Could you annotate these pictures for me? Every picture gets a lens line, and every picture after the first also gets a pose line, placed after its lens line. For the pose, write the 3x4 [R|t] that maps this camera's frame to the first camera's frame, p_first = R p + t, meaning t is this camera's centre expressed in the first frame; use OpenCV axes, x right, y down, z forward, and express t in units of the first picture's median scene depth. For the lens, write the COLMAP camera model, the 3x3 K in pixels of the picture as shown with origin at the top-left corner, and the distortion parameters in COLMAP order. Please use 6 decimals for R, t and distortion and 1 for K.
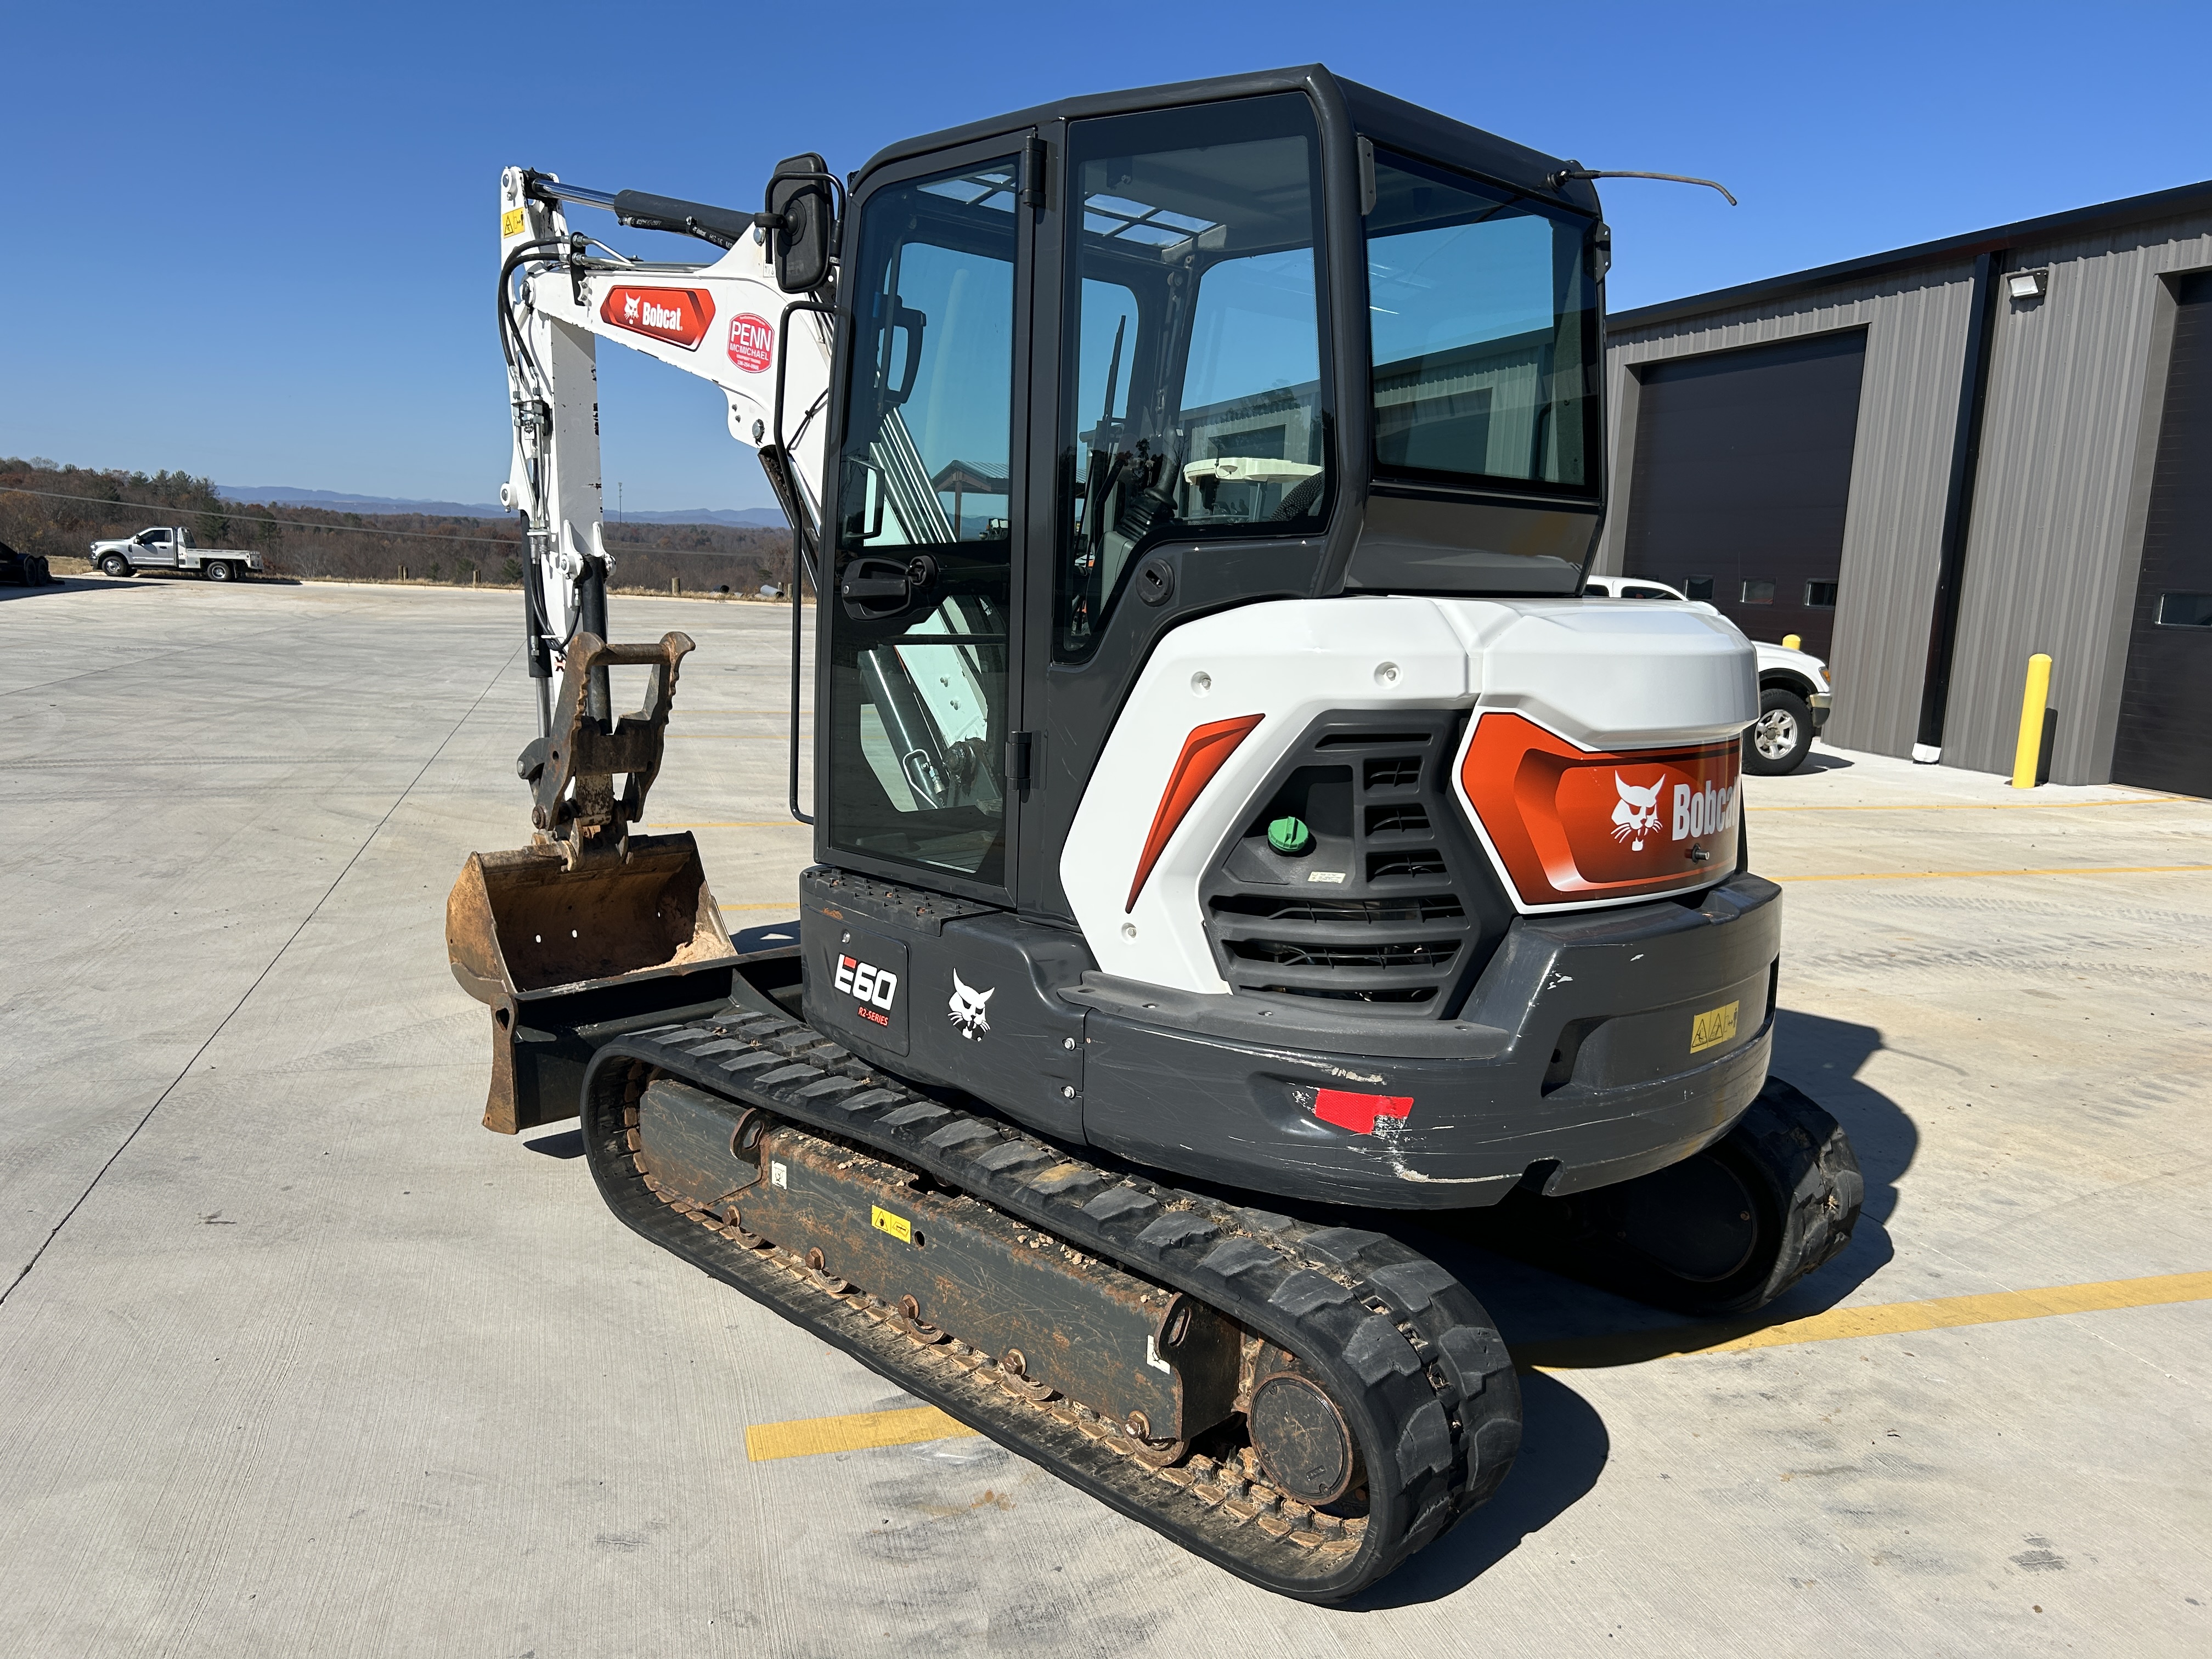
lens RADIAL K [[1672.3, 0, 1100.7], [0, 1672.3, 825.3], [0, 0, 1]] dist [0.054189, -0.043584]
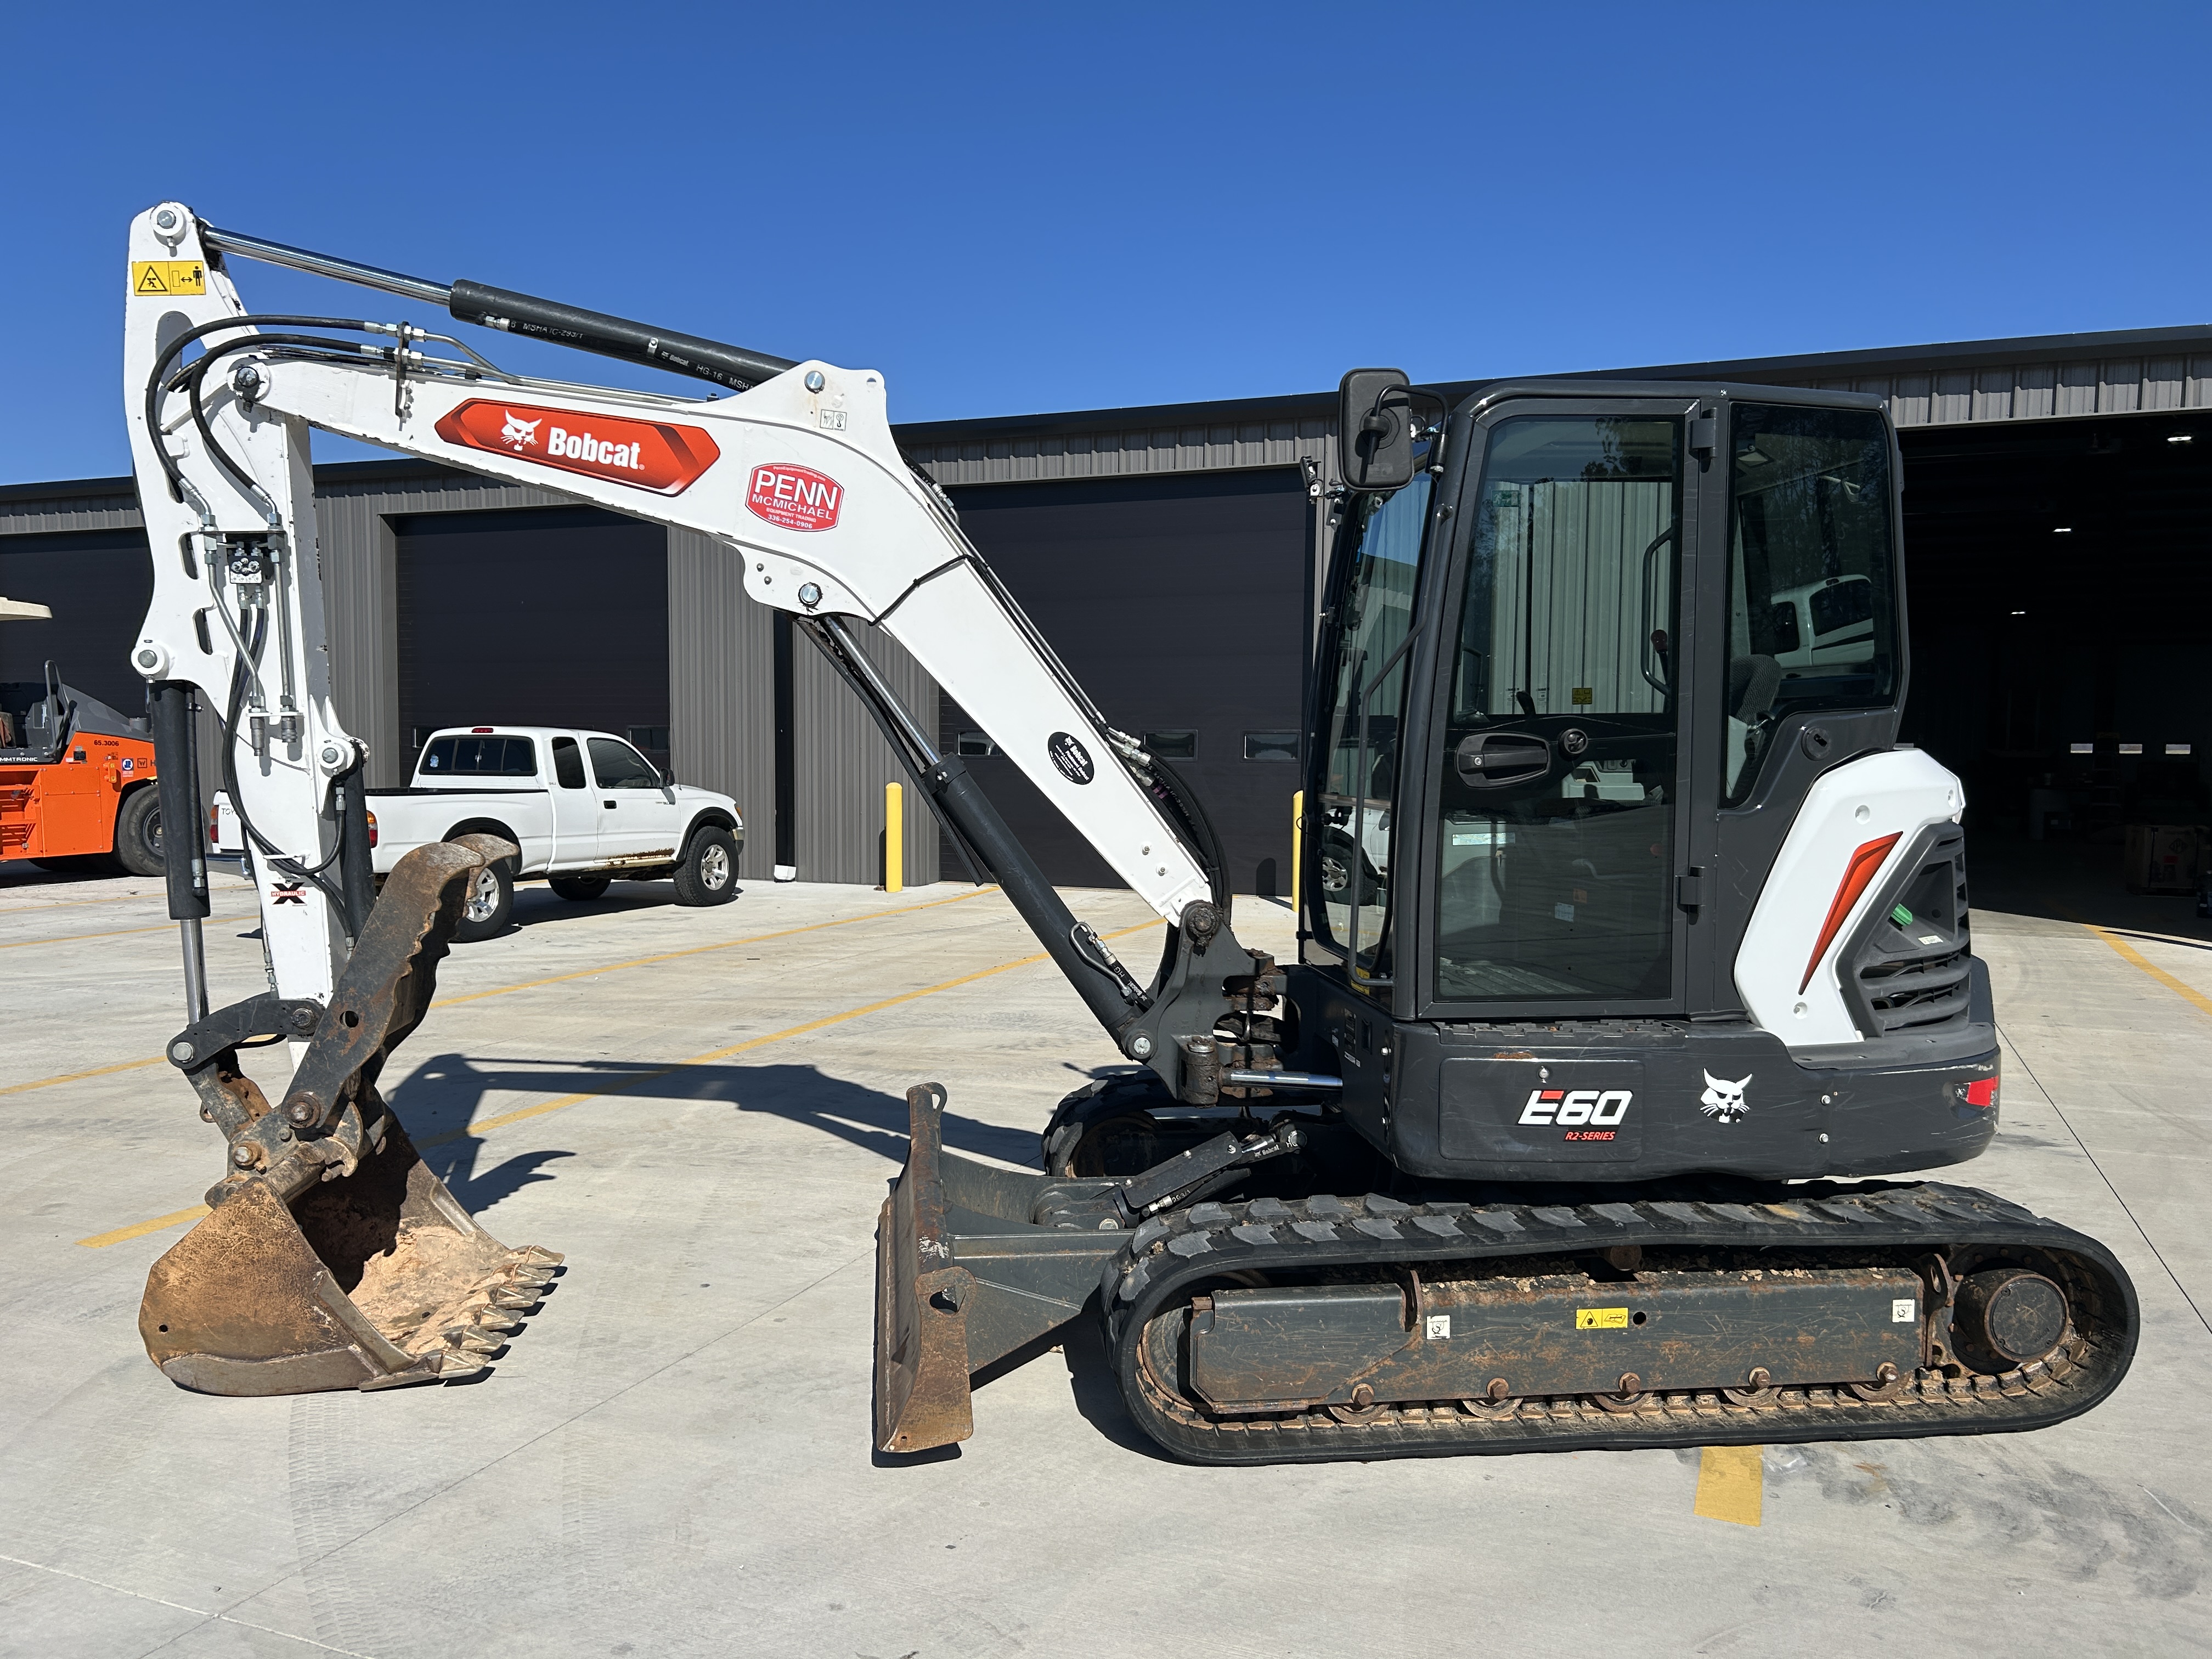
lens RADIAL K [[1648.0, 0, 1106.0], [0, 1648.0, 829.5], [0, 0, 1]] dist [0.038213, -0.038566]
pose [[0.626676, -0.075249, 0.775638, -0.917565], [0.137184, 0.990436, -0.014750, -0.091438], [-0.767110, 0.115648, 0.631006, 0.404206]]
